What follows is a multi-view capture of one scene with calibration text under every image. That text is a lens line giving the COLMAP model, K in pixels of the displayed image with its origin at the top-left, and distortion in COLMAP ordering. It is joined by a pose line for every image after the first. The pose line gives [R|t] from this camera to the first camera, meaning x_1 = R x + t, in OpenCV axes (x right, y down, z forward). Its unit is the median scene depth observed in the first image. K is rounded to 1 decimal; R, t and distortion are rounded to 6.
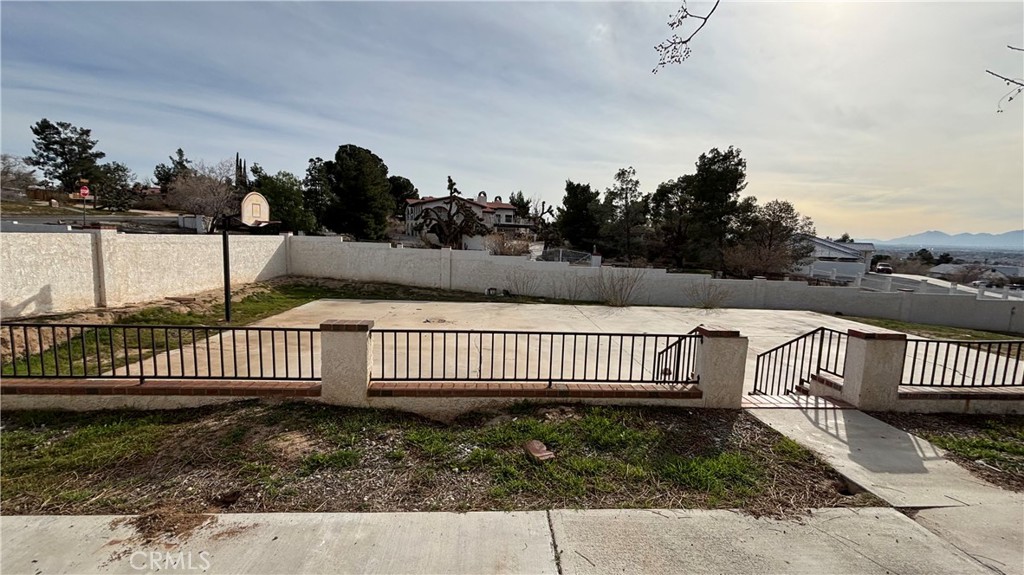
lens RADIAL K [[413.0, 0, 510.4], [0, 413.0, 288.6], [0, 0, 1]] dist [-0.001898, 0.001637]
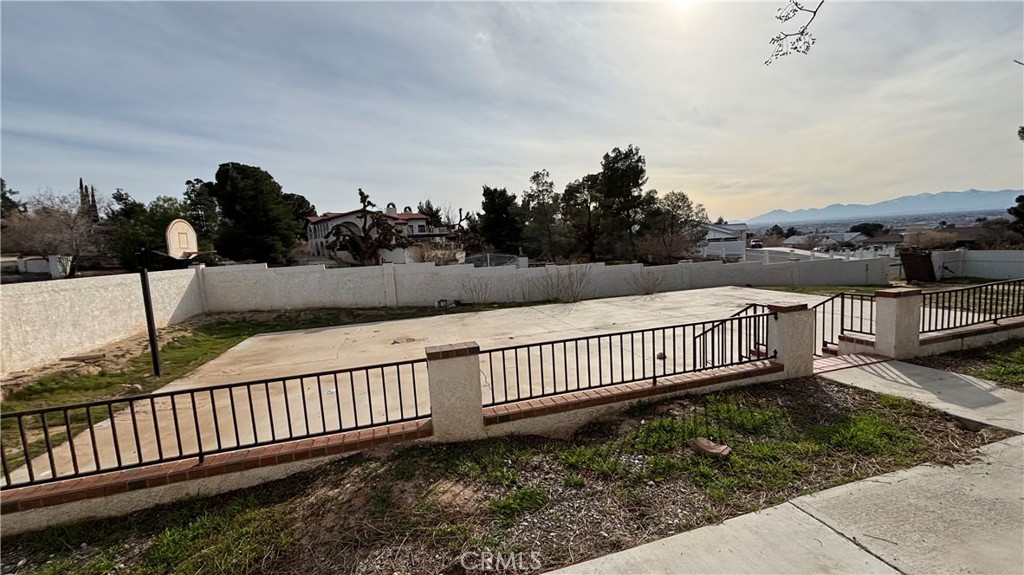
lens RADIAL K [[413.0, 0, 506.9], [0, 413.0, 290.1], [0, 0, 1]] dist [-0.001898, 0.001637]
pose [[0.971737, -0.114993, 0.206163, -0.151381], [0.117611, 0.993060, -0.000443, -0.008960], [-0.204682, 0.024677, 0.978517, 0.035156]]
